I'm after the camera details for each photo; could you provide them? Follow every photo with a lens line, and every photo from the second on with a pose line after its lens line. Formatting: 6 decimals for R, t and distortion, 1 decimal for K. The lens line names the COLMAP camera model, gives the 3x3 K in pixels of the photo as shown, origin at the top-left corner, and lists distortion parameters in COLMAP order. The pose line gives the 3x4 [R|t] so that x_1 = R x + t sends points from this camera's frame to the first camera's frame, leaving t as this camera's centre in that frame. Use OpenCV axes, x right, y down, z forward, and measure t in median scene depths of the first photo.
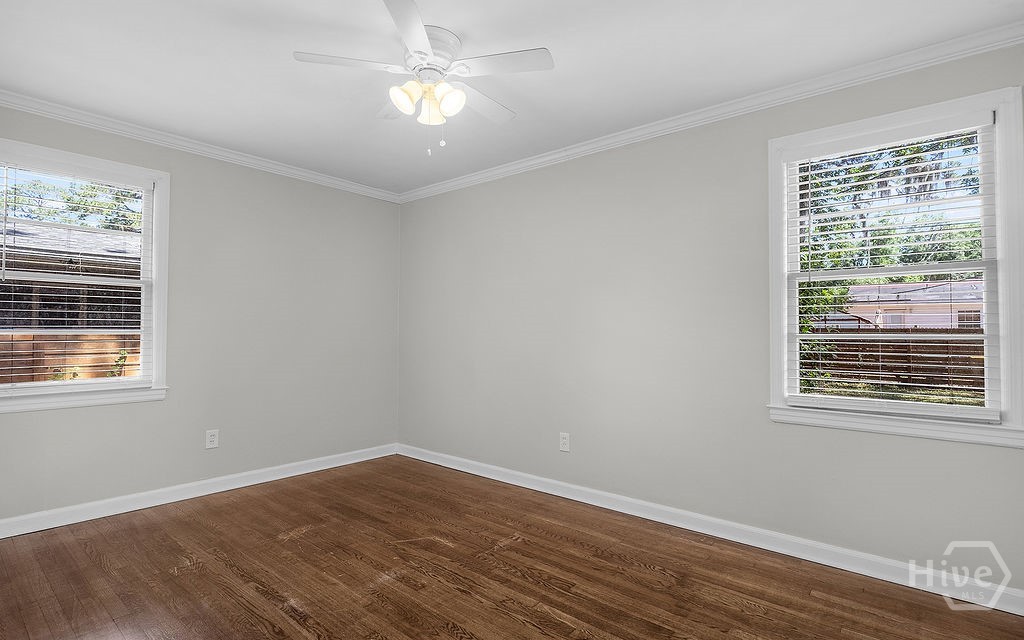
lens RADIAL K [[502.0, 0, 522.0], [0, 502.0, 317.7], [0, 0, 1]] dist [-0.009425, 0.001080]
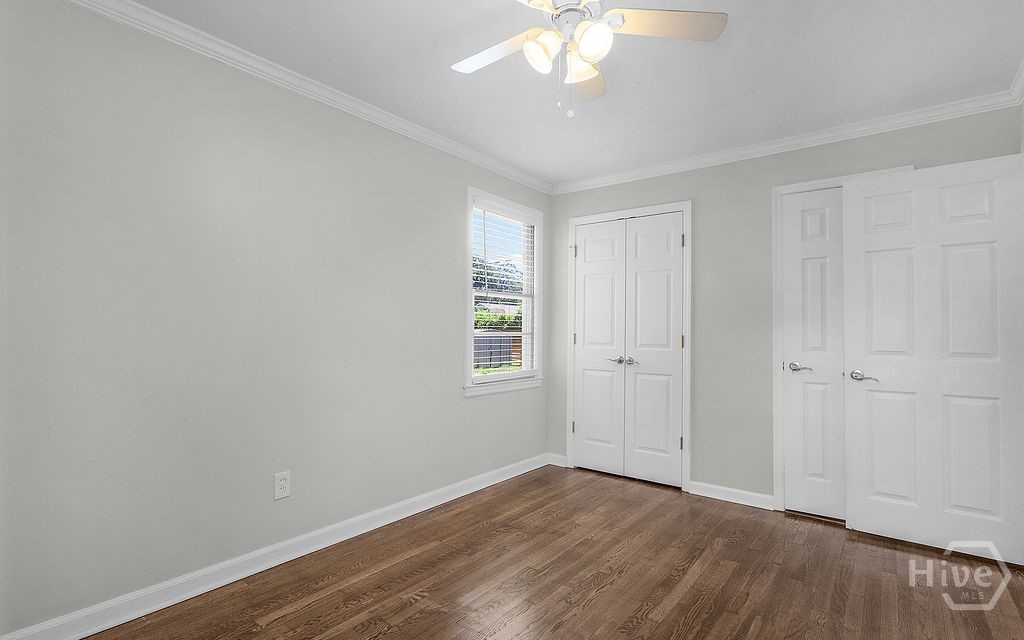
lens RADIAL K [[502.0, 0, 501.4], [0, 502.0, 317.8], [0, 0, 1]] dist [-0.009425, 0.001080]
pose [[-0.038718, 0.021389, 0.999021, -0.961817], [-0.043674, 0.998779, -0.023076, 0.024215], [-0.998295, -0.044525, -0.037737, 1.102905]]
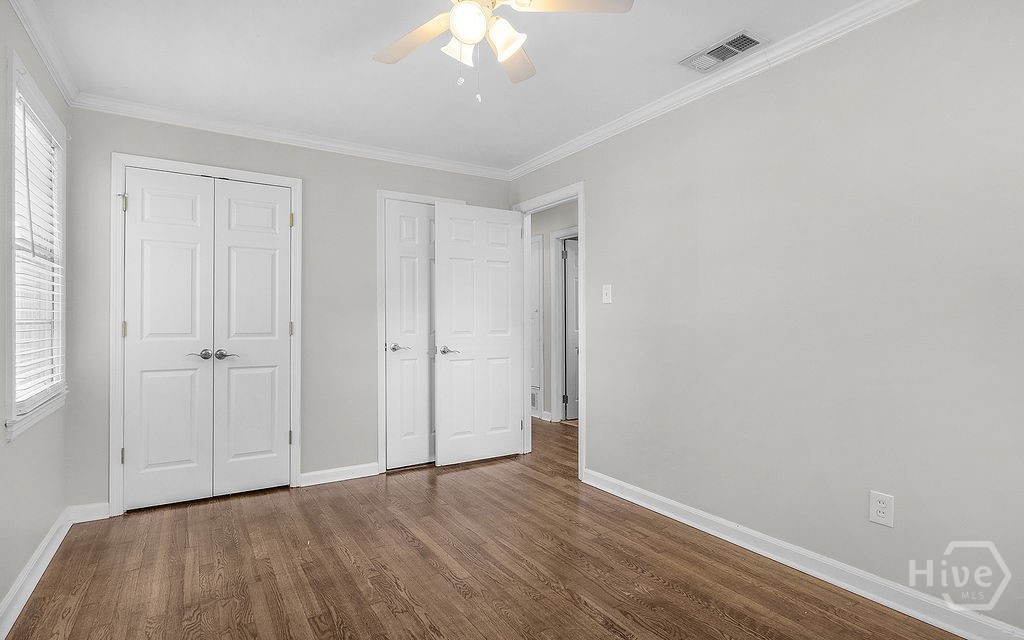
lens RADIAL K [[502.0, 0, 528.4], [0, 502.0, 315.9], [0, 0, 1]] dist [-0.009425, 0.001080]
pose [[-0.961379, -0.003506, 0.275206, -0.472242], [-0.014816, 0.999128, -0.039029, 0.047659], [-0.274829, -0.041599, -0.960593, 1.702398]]
